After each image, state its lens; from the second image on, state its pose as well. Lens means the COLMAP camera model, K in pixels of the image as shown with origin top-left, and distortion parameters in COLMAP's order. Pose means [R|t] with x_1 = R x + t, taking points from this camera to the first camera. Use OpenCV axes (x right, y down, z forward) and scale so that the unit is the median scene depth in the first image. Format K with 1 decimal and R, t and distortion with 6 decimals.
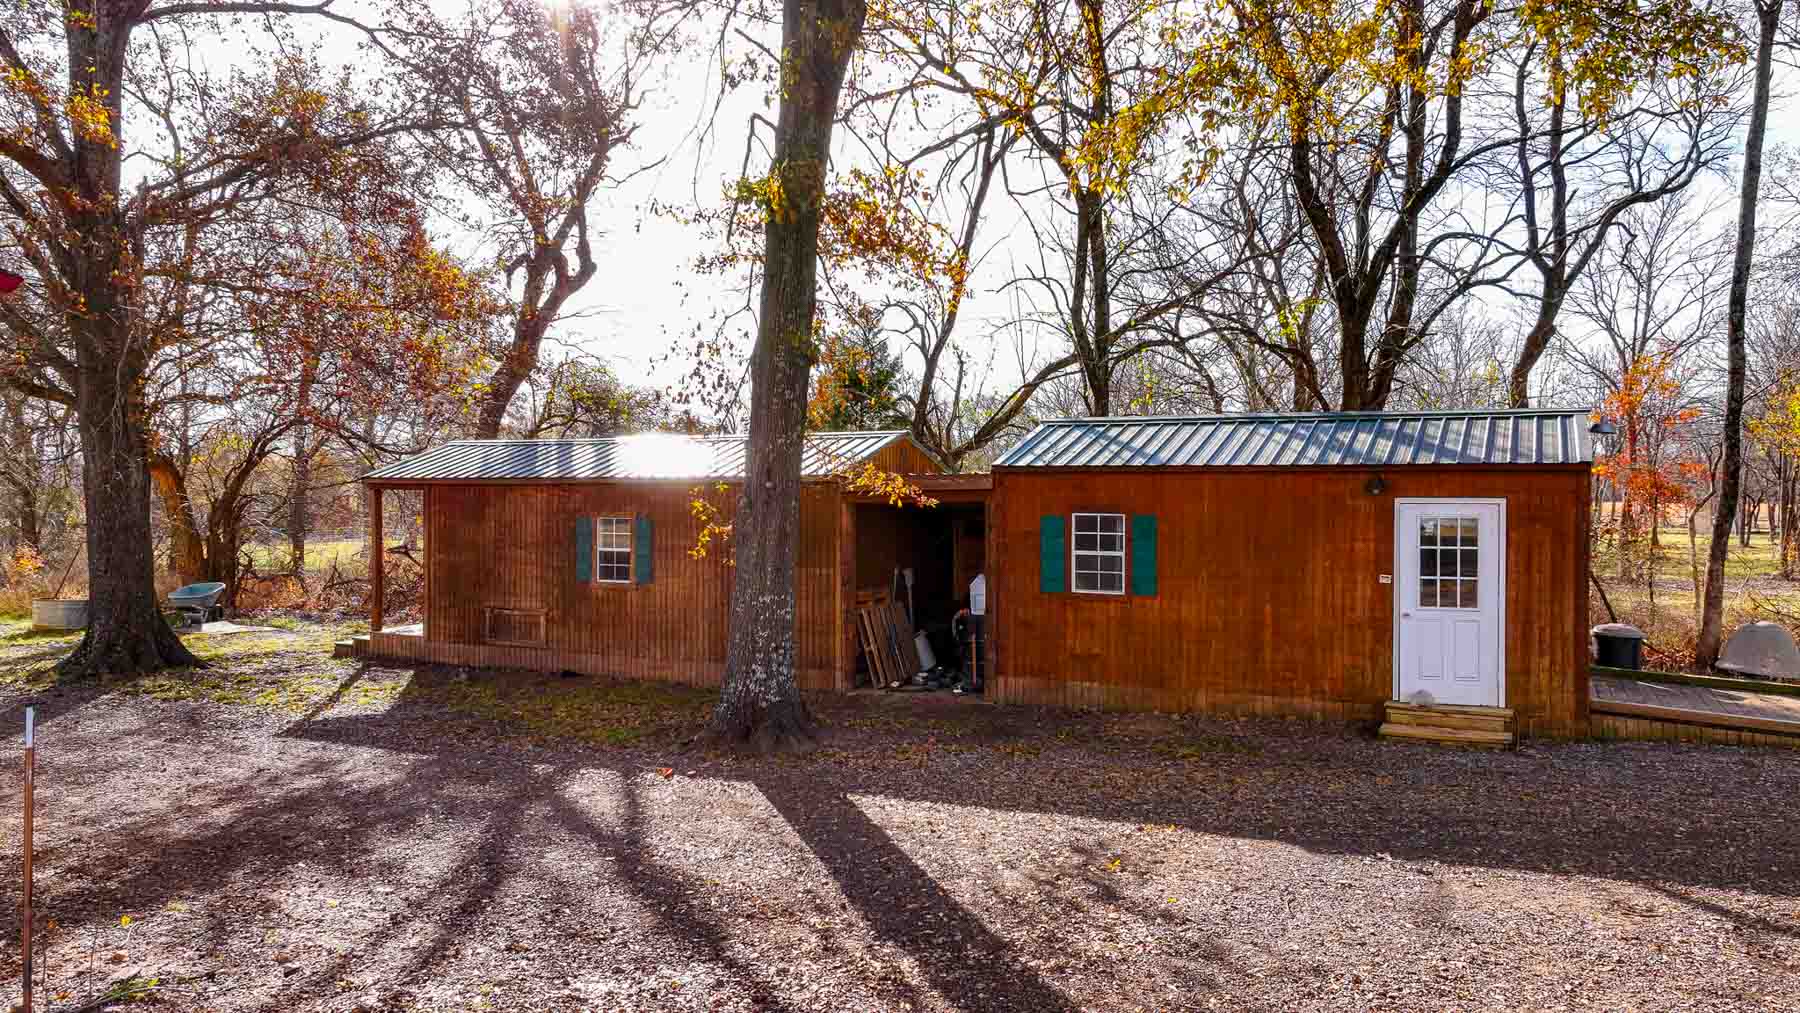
lens RADIAL K [[1273.7, 0, 901.4], [0, 1273.7, 501.9], [0, 0, 1]] dist [0.006231, 0.003946]
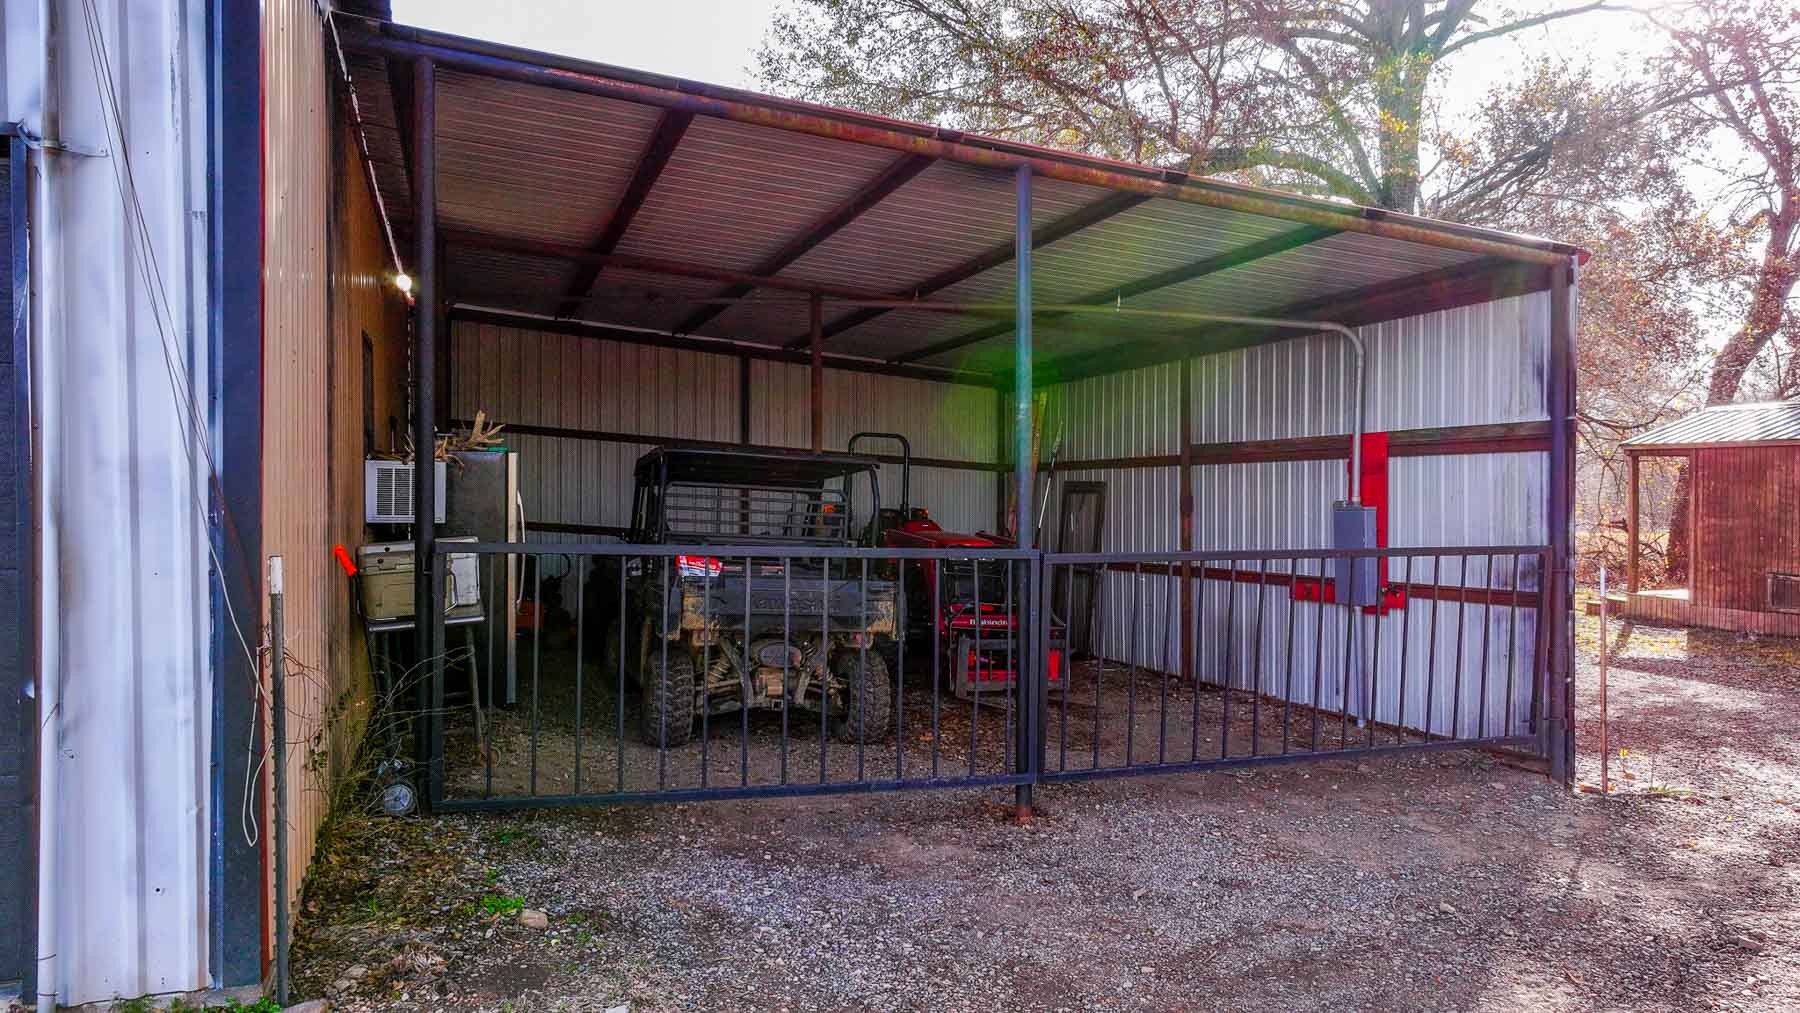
lens RADIAL K [[1273.7, 0, 901.4], [0, 1273.7, 501.9], [0, 0, 1]] dist [0.006231, 0.003946]
pose [[0.679964, 0.011441, -0.733157, -0.055965], [-0.009174, 0.999933, 0.007096, 0.025554], [0.733189, 0.001901, 0.680023, -0.140271]]
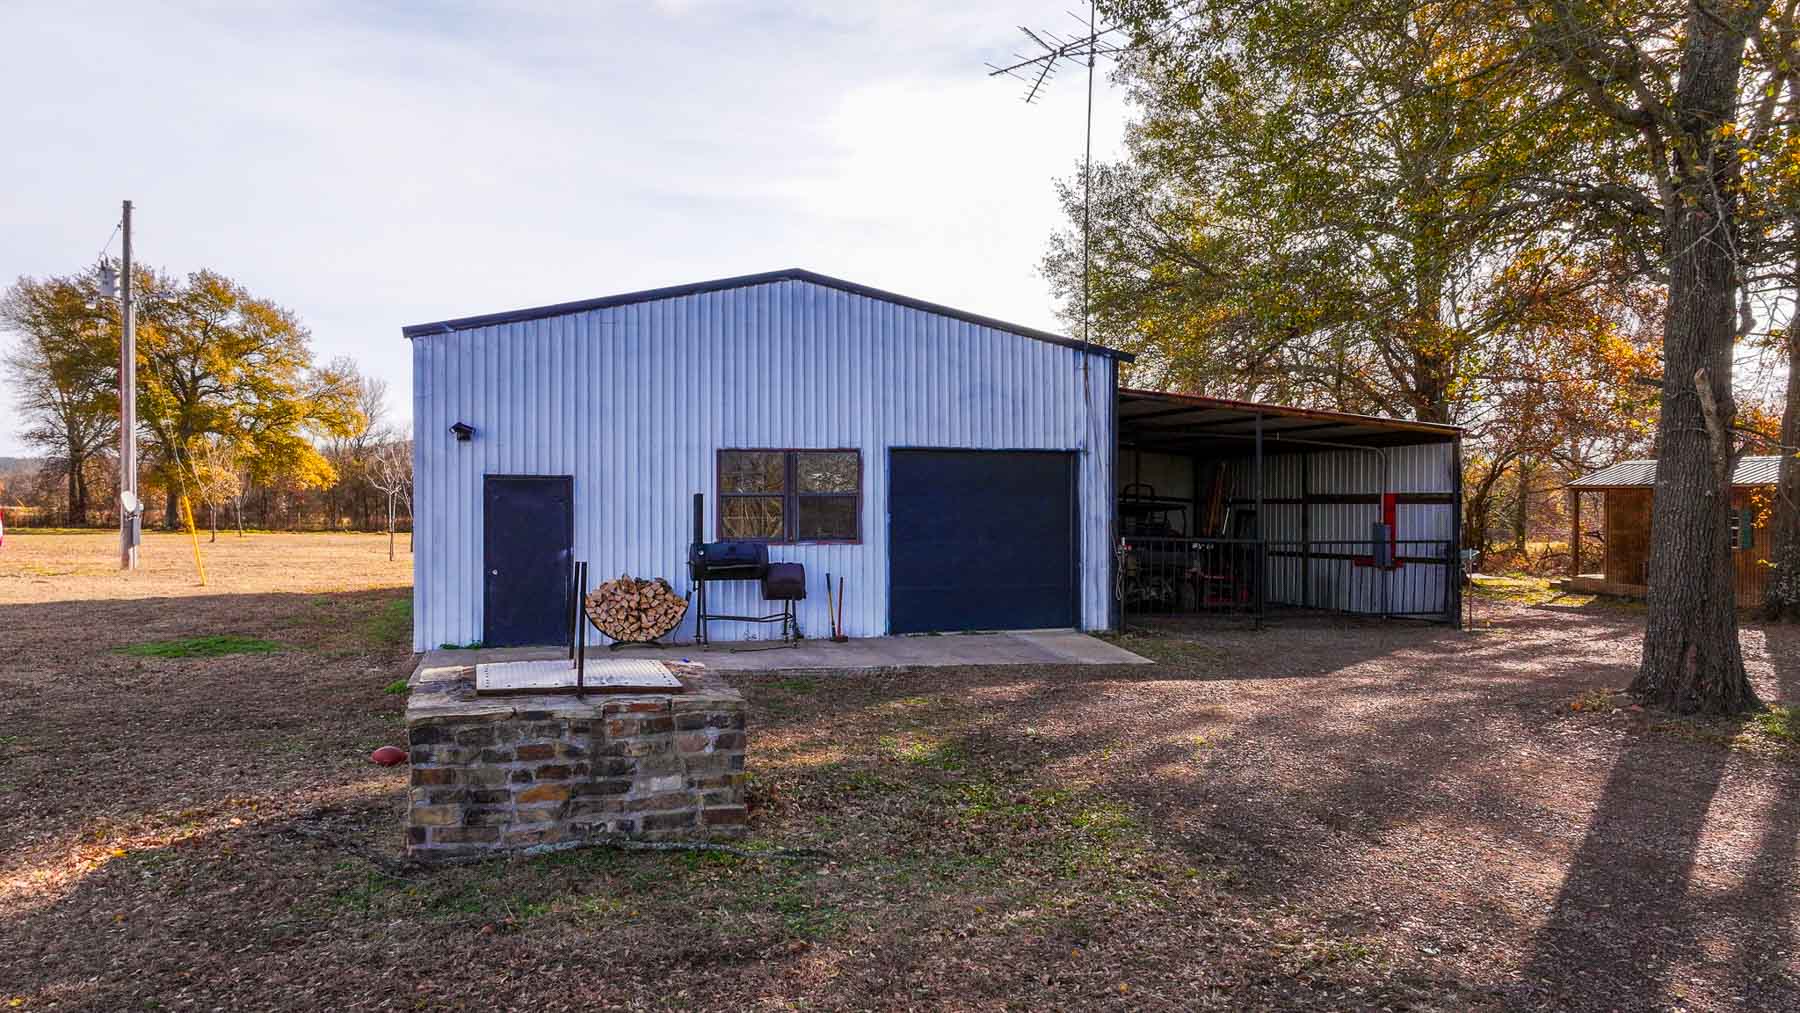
lens RADIAL K [[1273.7, 0, 901.4], [0, 1273.7, 501.9], [0, 0, 1]] dist [0.006231, 0.003946]
pose [[0.635545, 0.004163, -0.772052, 0.322398], [-0.008949, 0.999958, -0.001975, 0.014978], [0.772012, 0.008164, 0.635556, -0.756021]]
